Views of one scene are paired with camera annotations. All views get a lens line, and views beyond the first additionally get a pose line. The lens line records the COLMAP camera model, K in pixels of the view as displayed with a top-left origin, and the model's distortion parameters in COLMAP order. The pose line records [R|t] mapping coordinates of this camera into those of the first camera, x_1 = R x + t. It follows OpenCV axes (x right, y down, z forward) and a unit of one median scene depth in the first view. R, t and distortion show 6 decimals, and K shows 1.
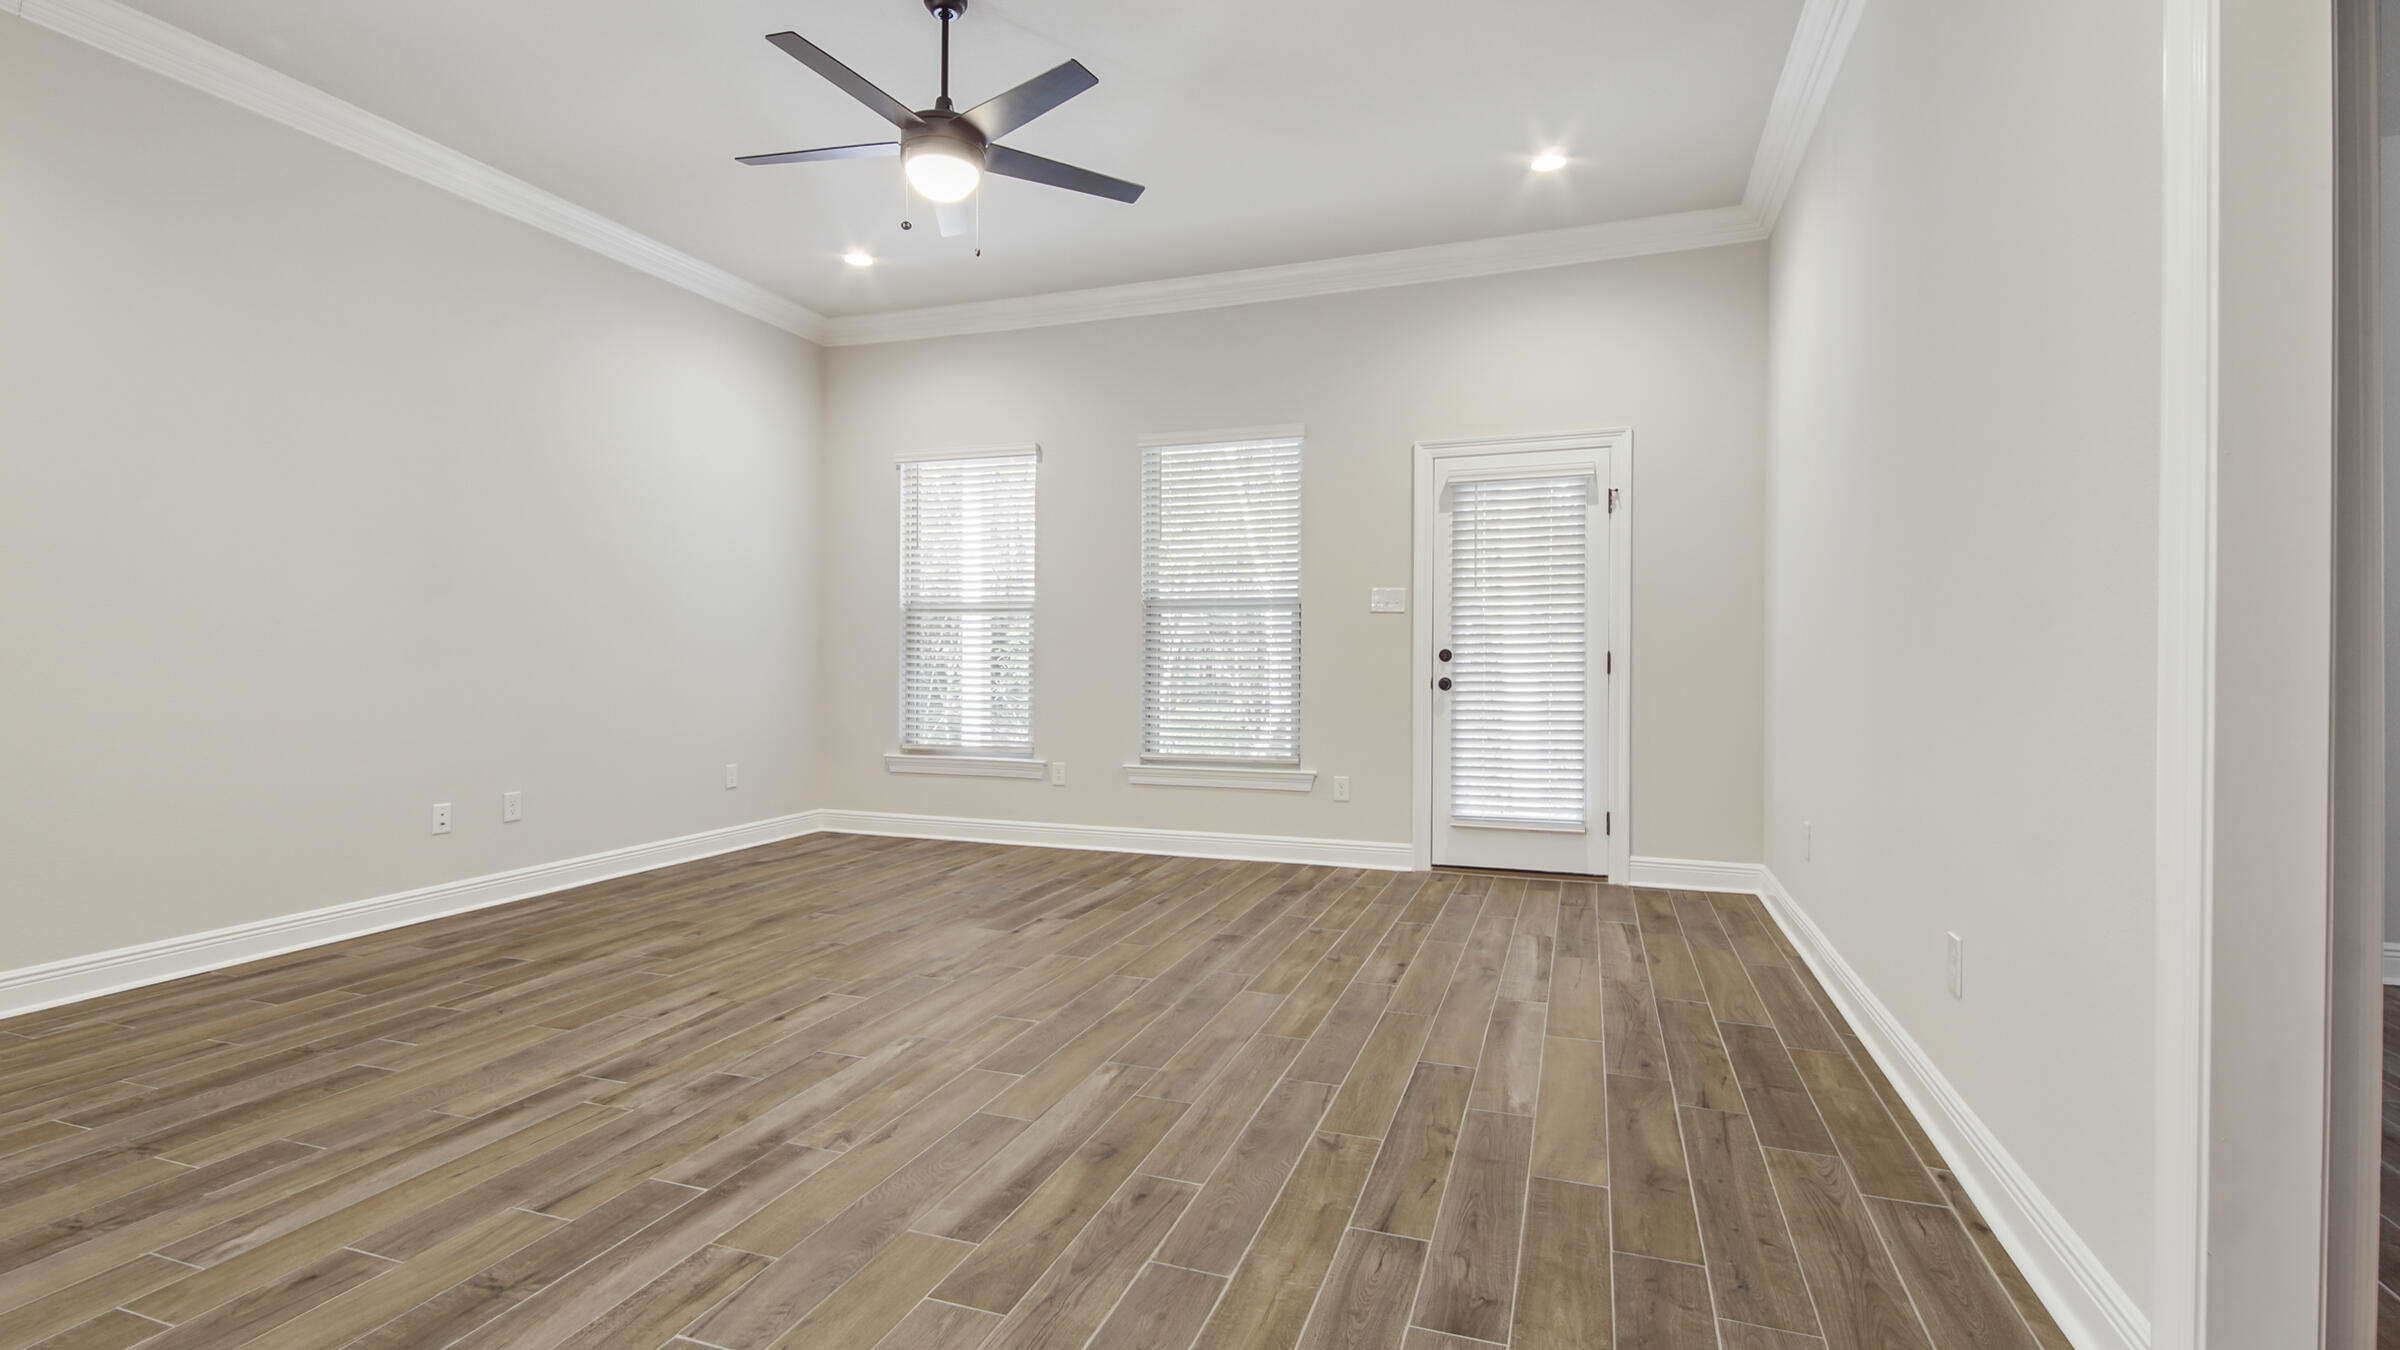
lens RADIAL K [[1077.0, 0, 1210.7], [0, 1077.0, 665.7], [0, 0, 1]] dist [0.026471, -0.013756]
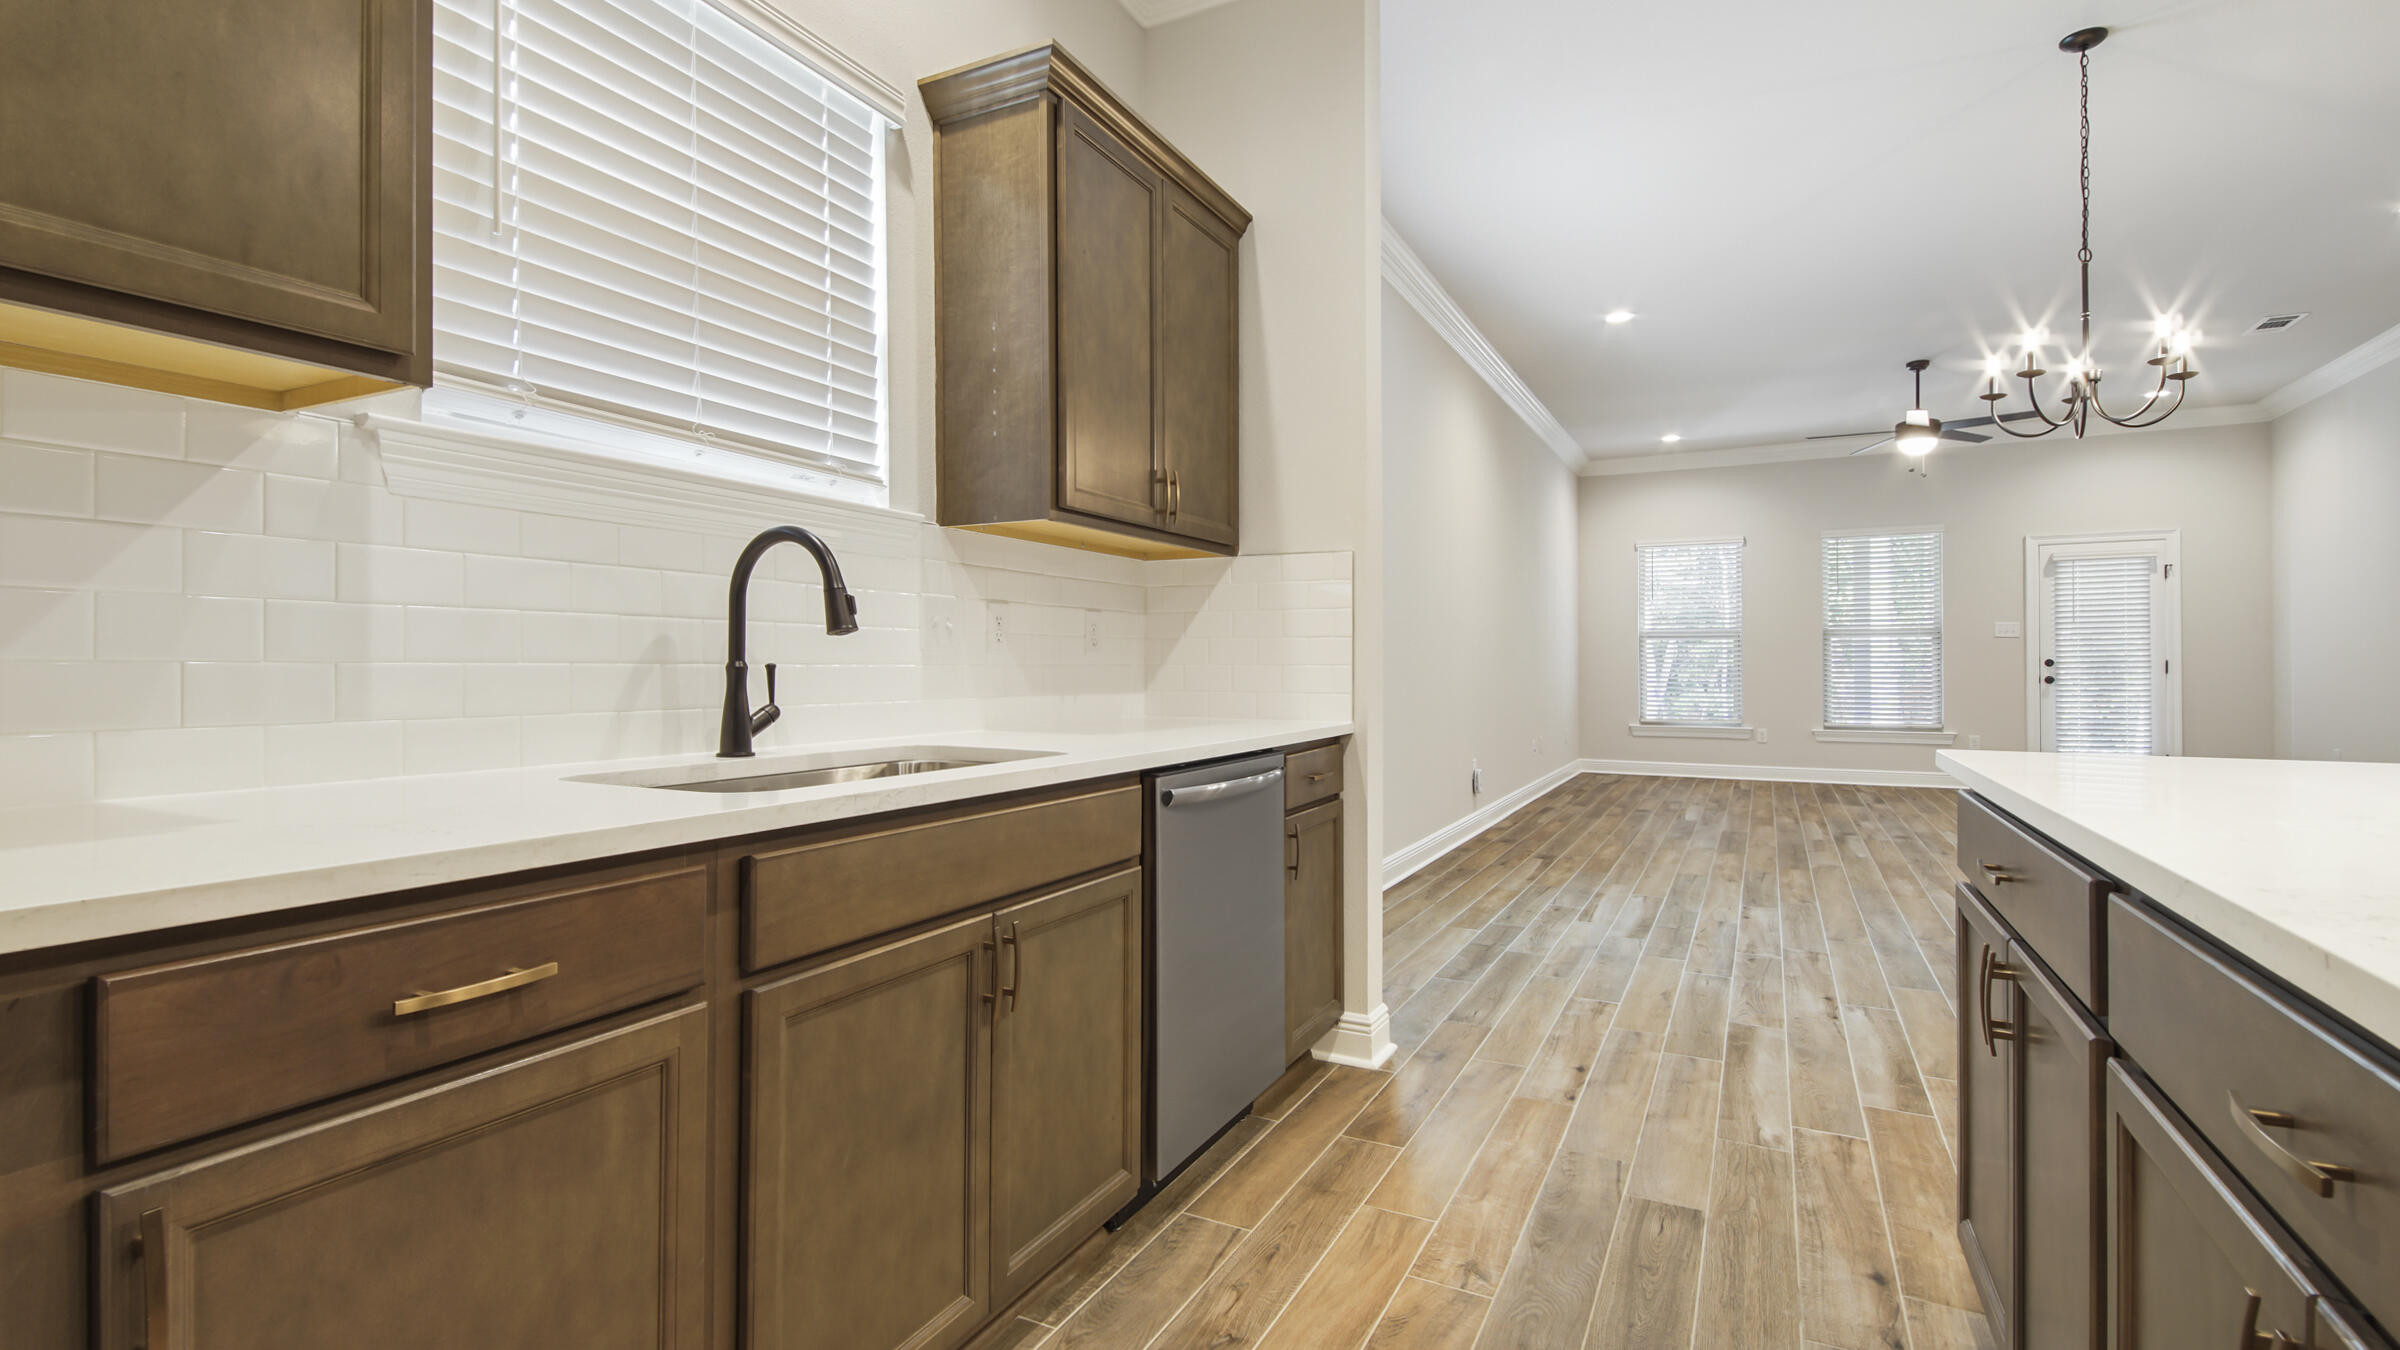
lens RADIAL K [[1077.0, 0, 1212.7], [0, 1077.0, 669.6], [0, 0, 1]] dist [0.026471, -0.013756]
pose [[0.990427, -0.004669, -0.137960, -0.831382], [0.003631, 0.999963, -0.007773, 0.008931], [0.137991, 0.007198, 0.990407, -0.851810]]
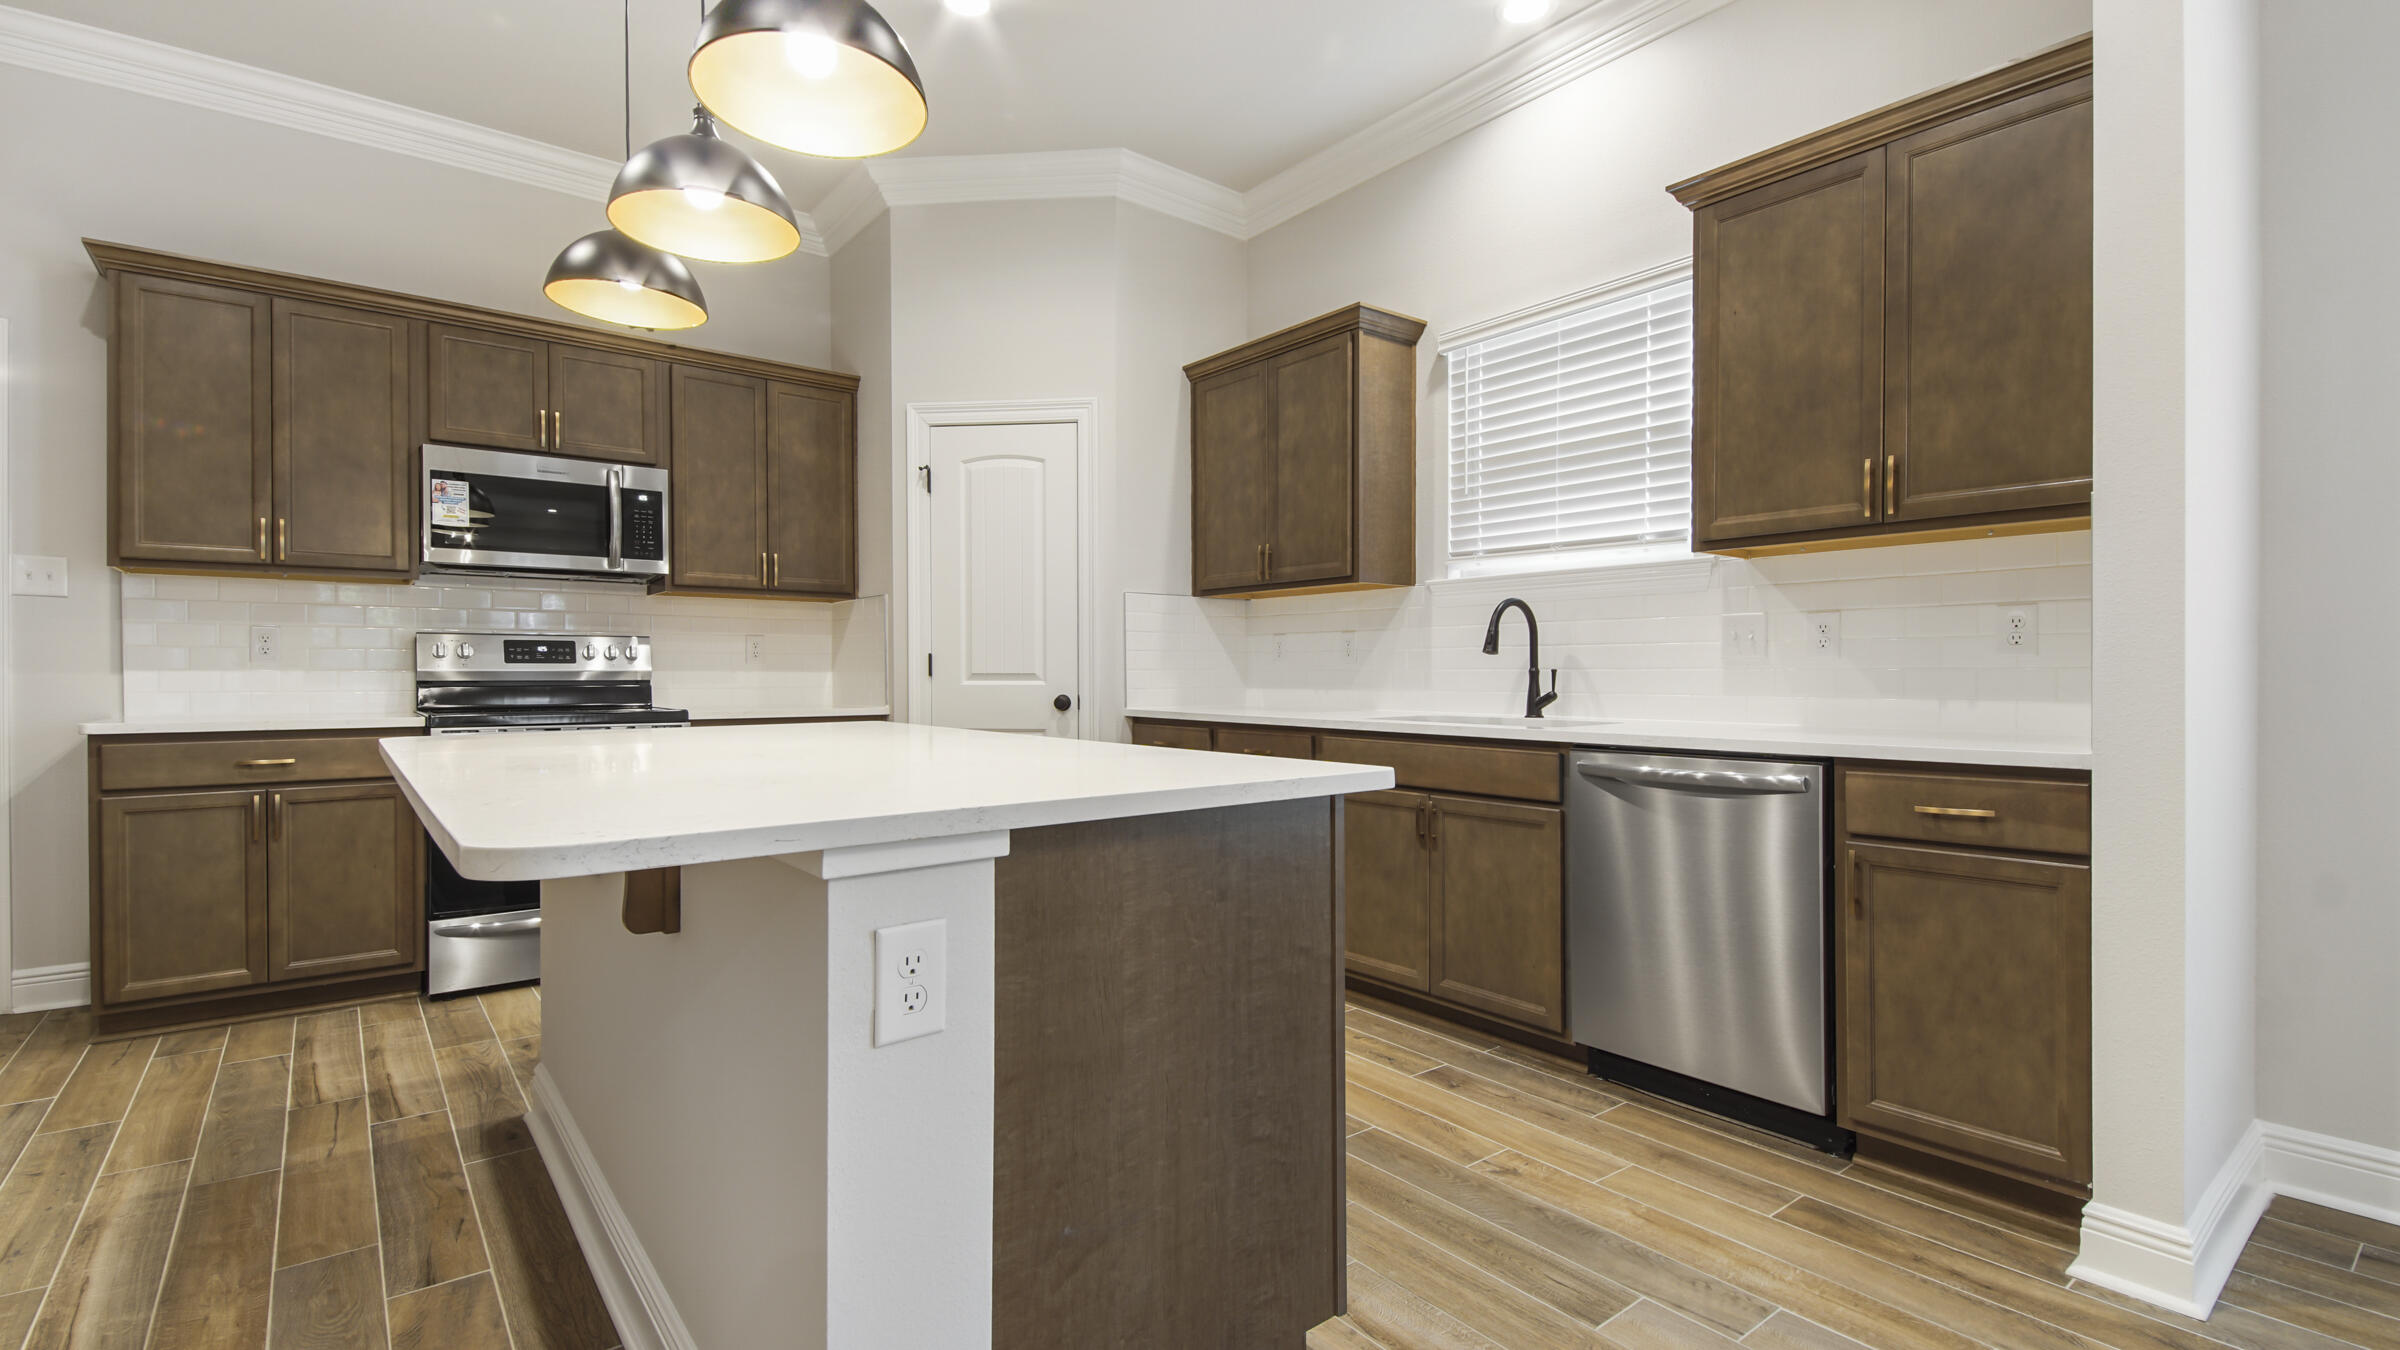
lens RADIAL K [[1077.0, 0, 1176.3], [0, 1077.0, 673.3], [0, 0, 1]] dist [0.026471, -0.013756]
pose [[-0.551225, -0.002453, -0.834353, -0.368222], [-0.008348, 0.999962, 0.002575, 0.006623], [0.834315, 0.008385, -0.551224, -0.362101]]
